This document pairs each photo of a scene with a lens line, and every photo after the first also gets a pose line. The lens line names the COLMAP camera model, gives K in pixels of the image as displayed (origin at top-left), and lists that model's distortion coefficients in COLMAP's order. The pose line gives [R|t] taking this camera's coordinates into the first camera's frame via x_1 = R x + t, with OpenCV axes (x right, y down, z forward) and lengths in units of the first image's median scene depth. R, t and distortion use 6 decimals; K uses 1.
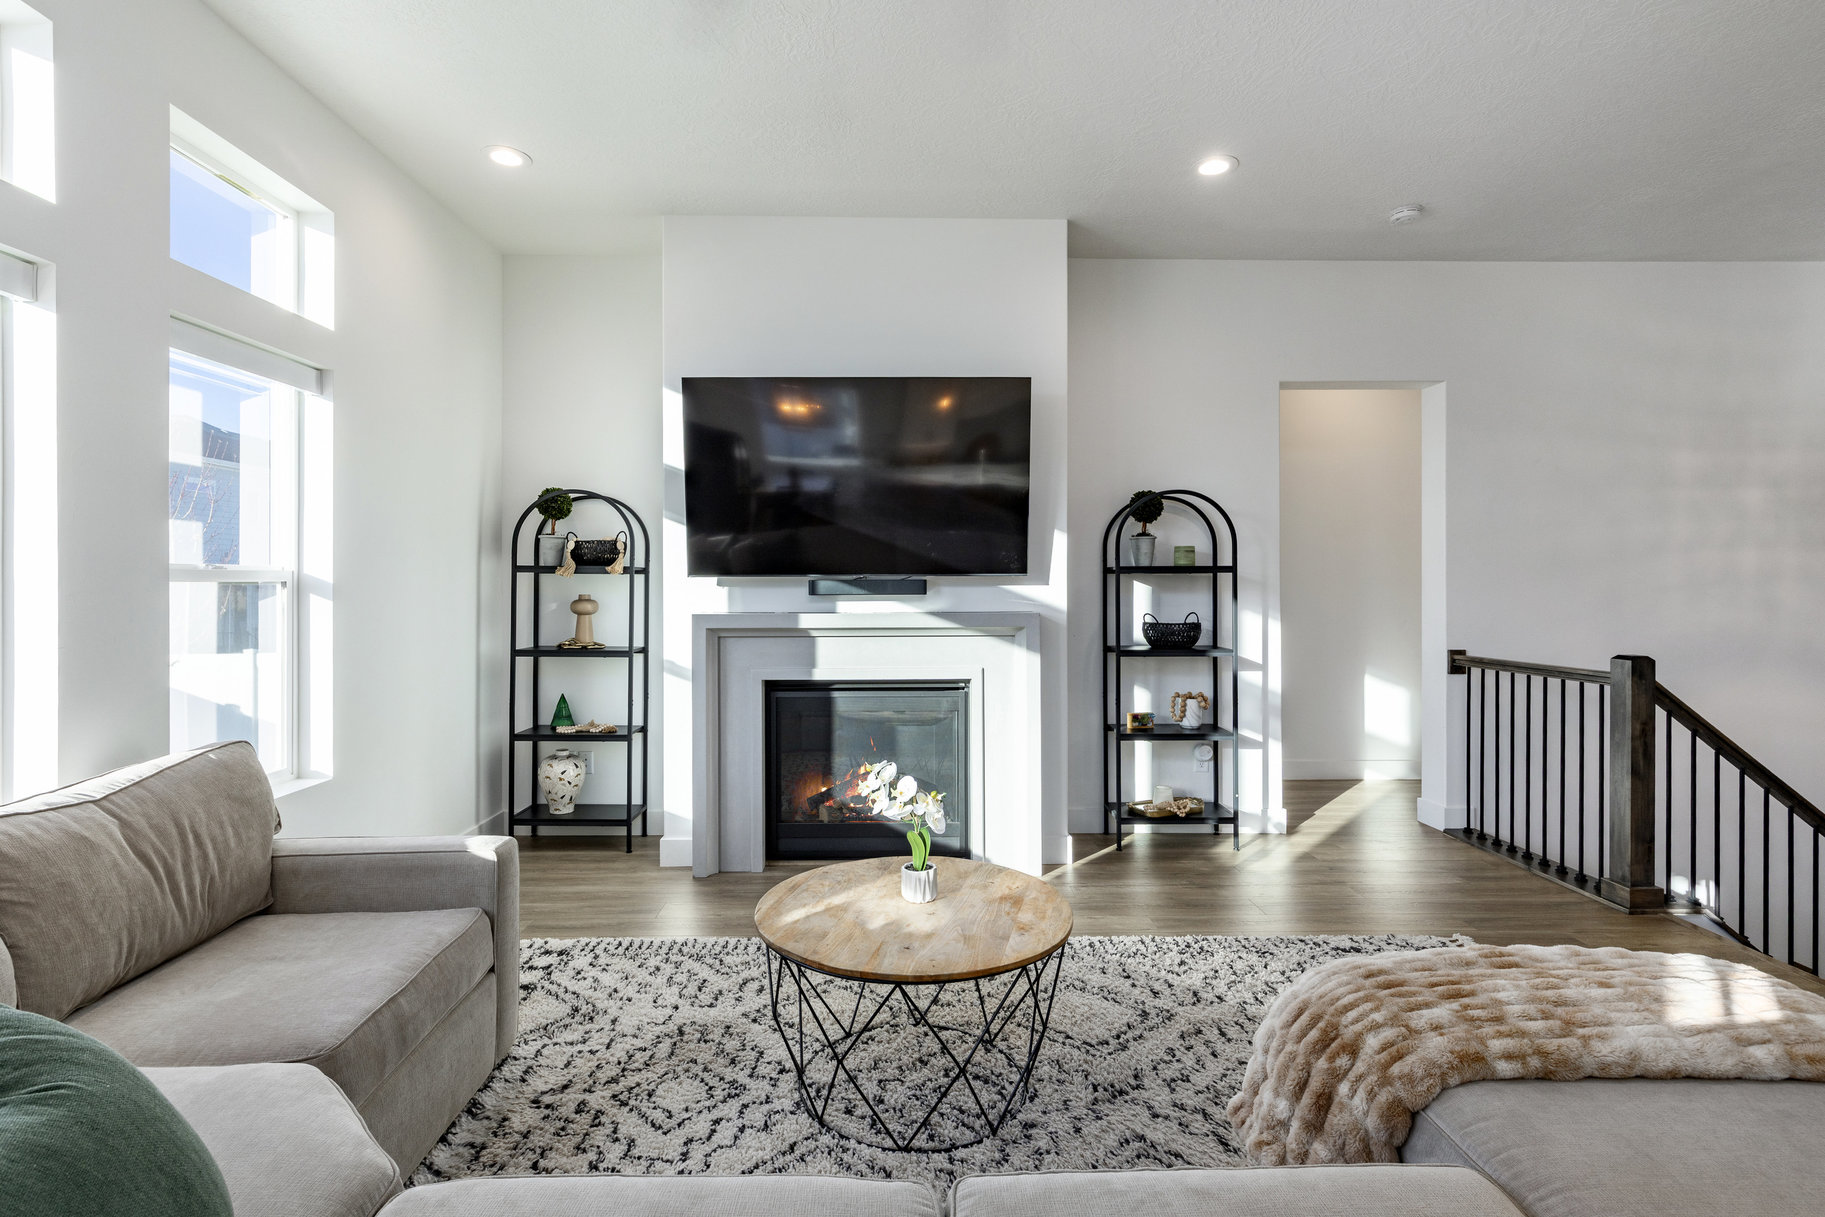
lens RADIAL K [[881.9, 0, 925.0], [0, 881.9, 569.9], [0, 0, 1]] dist [-0.004175, 0.000035]
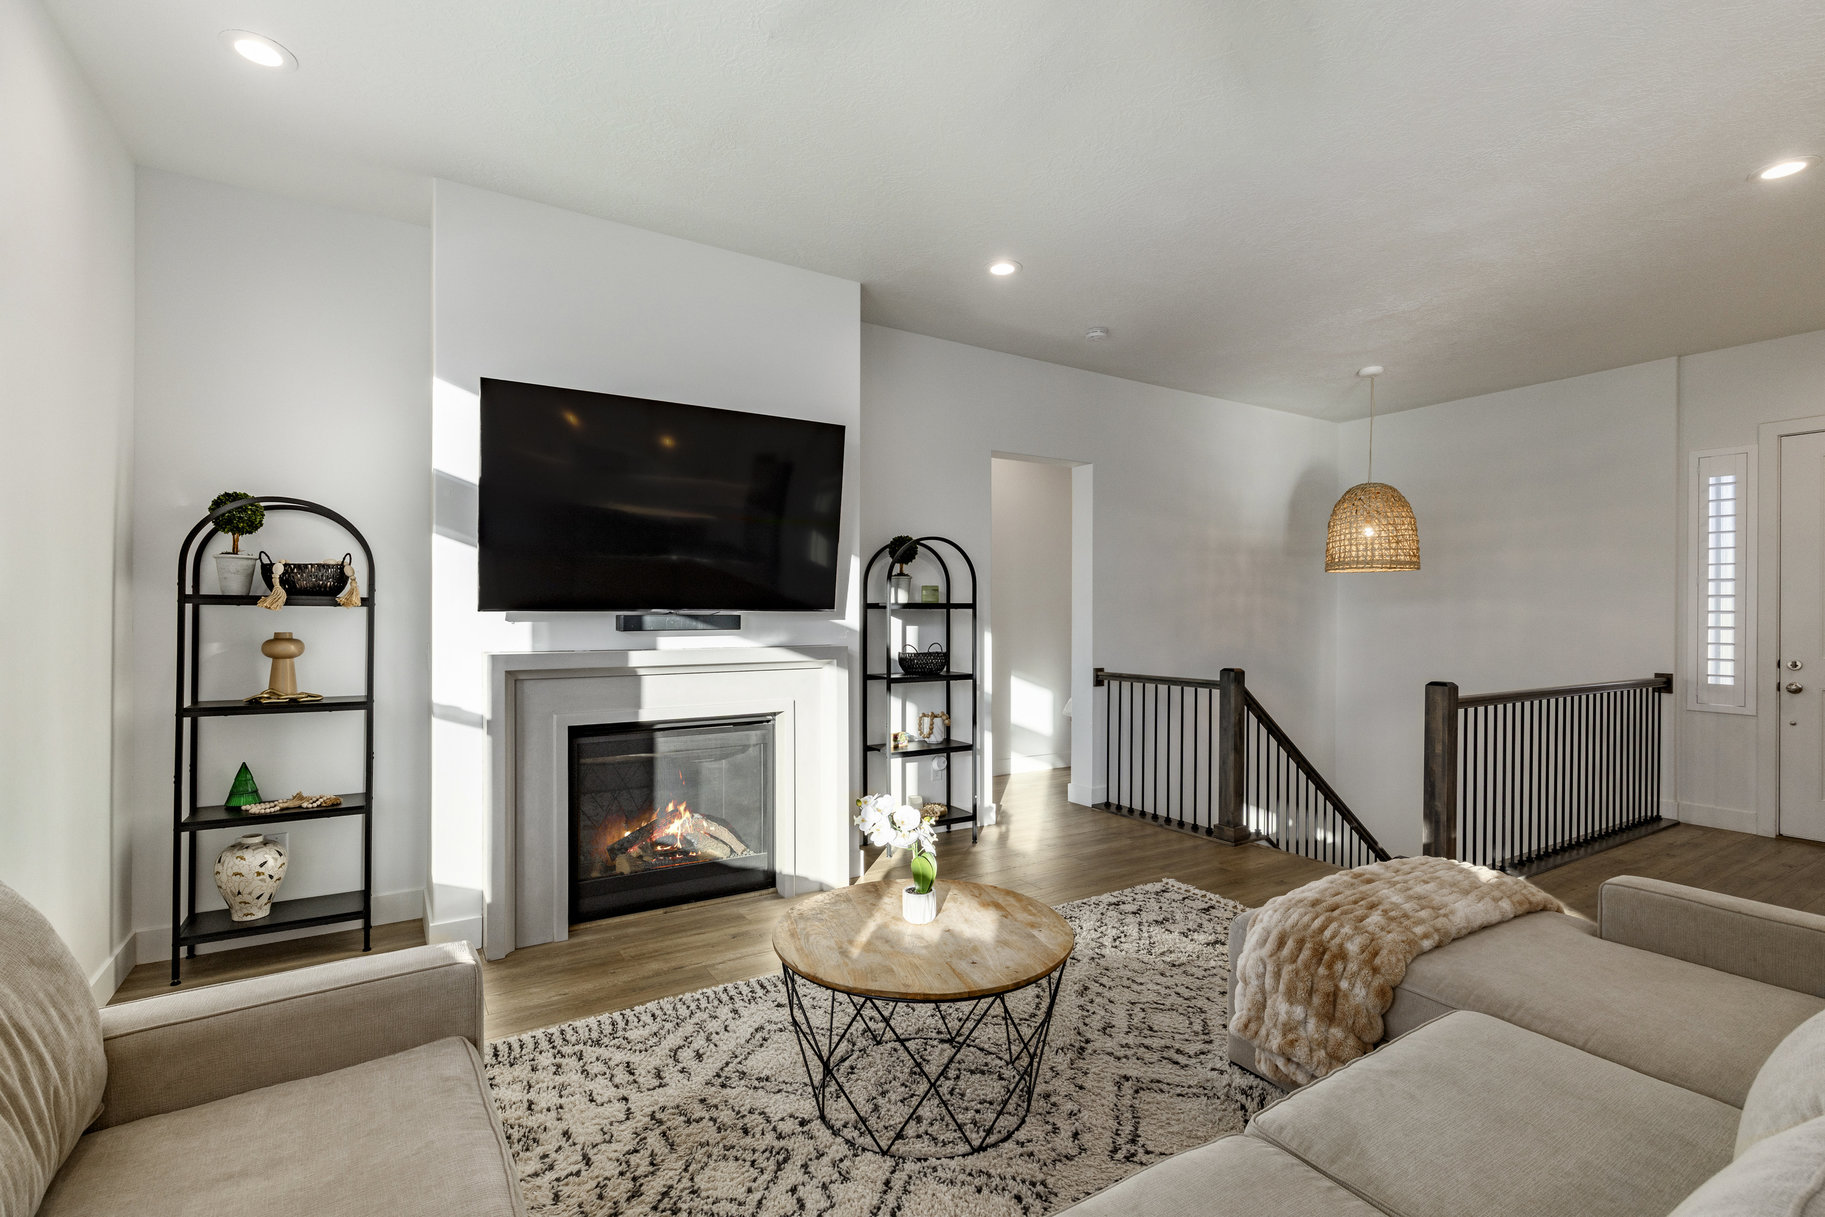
lens RADIAL K [[826.5, 0, 944.5], [0, 826.5, 600.6], [0, 0, 1]] dist [0.000627, 0.000407]
pose [[0.854172, 0.011275, 0.519868, -0.295066], [-0.011212, 0.999932, -0.003265, -0.004475], [-0.519869, -0.003040, 0.854241, 0.079968]]
